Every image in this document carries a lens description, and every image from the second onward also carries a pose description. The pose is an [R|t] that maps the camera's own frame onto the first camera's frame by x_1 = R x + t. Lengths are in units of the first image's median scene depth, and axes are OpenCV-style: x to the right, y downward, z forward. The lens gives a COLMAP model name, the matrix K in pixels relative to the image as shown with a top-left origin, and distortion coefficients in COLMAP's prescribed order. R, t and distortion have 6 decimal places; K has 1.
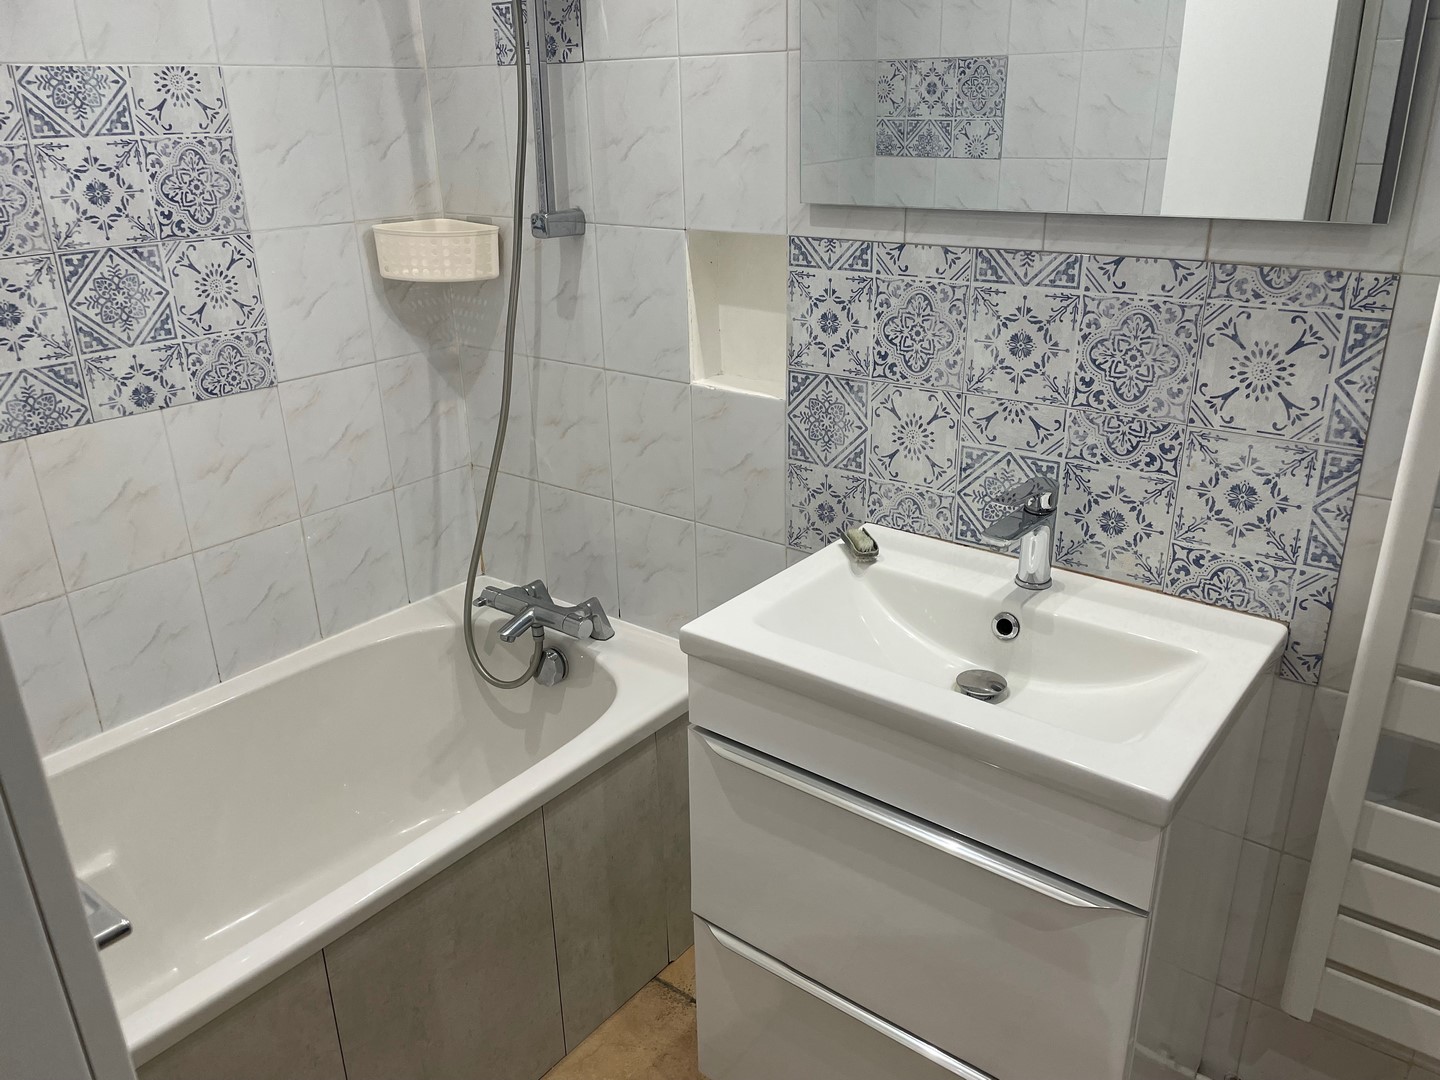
lens RADIAL K [[1096.2, 0, 721.7], [0, 1096.2, 547.4], [0, 0, 1]] dist [0.069674, -0.069732]
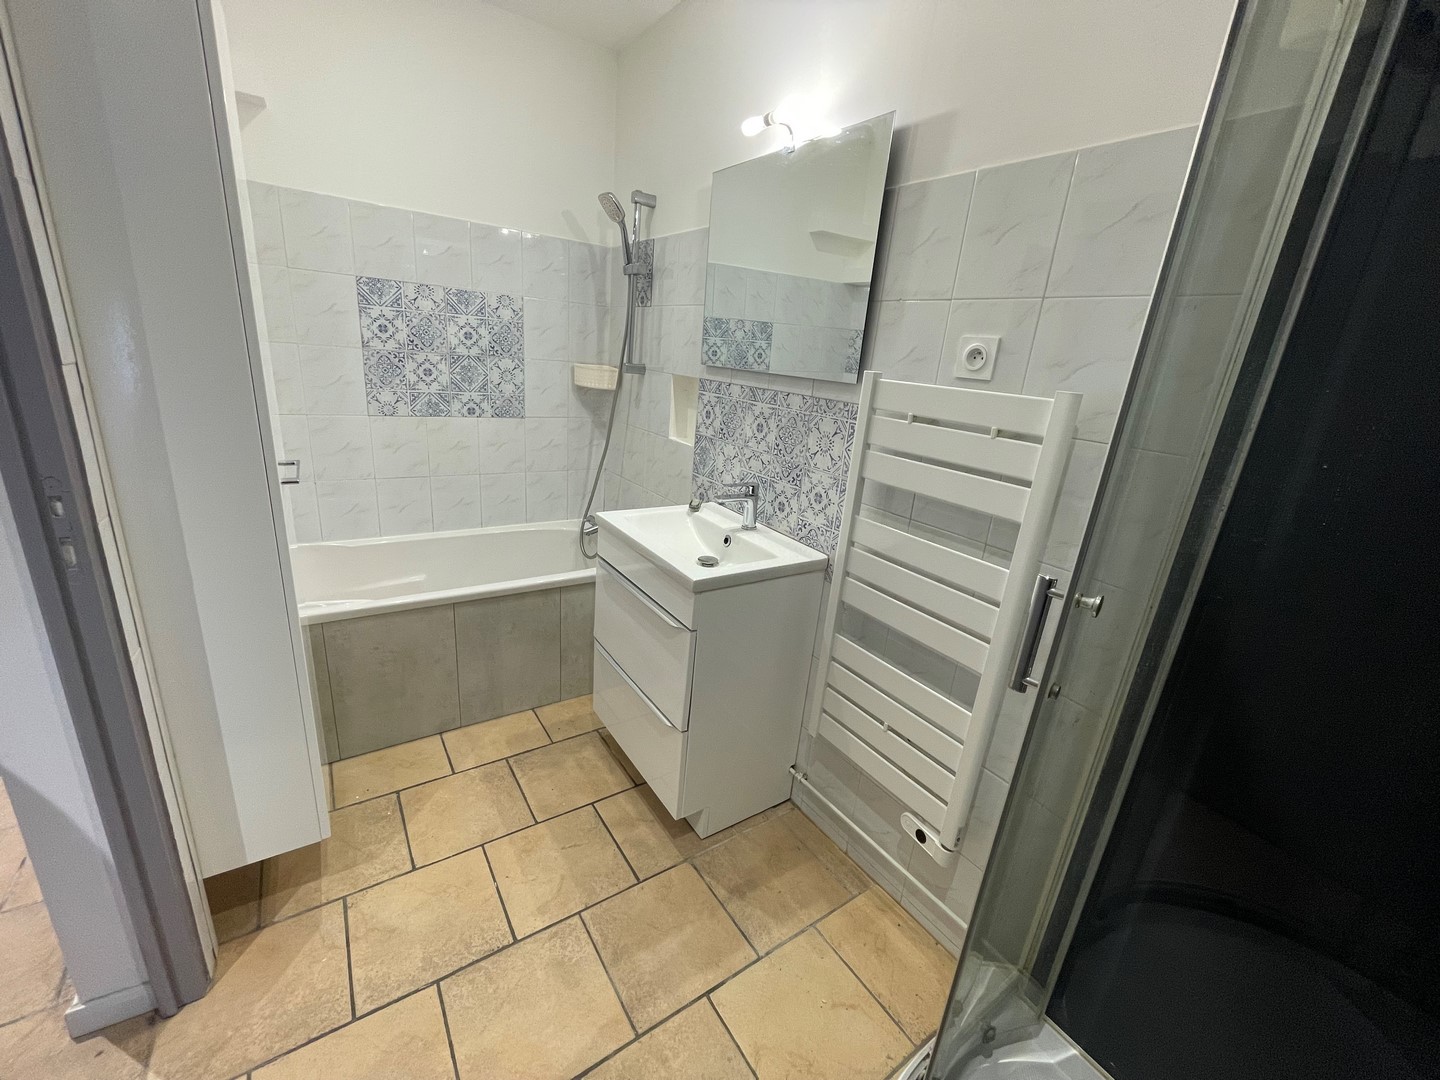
lens RADIAL K [[581.7, 0, 719.5], [0, 581.7, 536.2], [0, 0, 1]] dist [-0.002661, -0.000089]
pose [[0.945965, 0.187424, -0.264618, 0.524575], [-0.209226, 0.976234, -0.056501, 0.125044], [0.247740, 0.108813, 0.962697, -0.191727]]
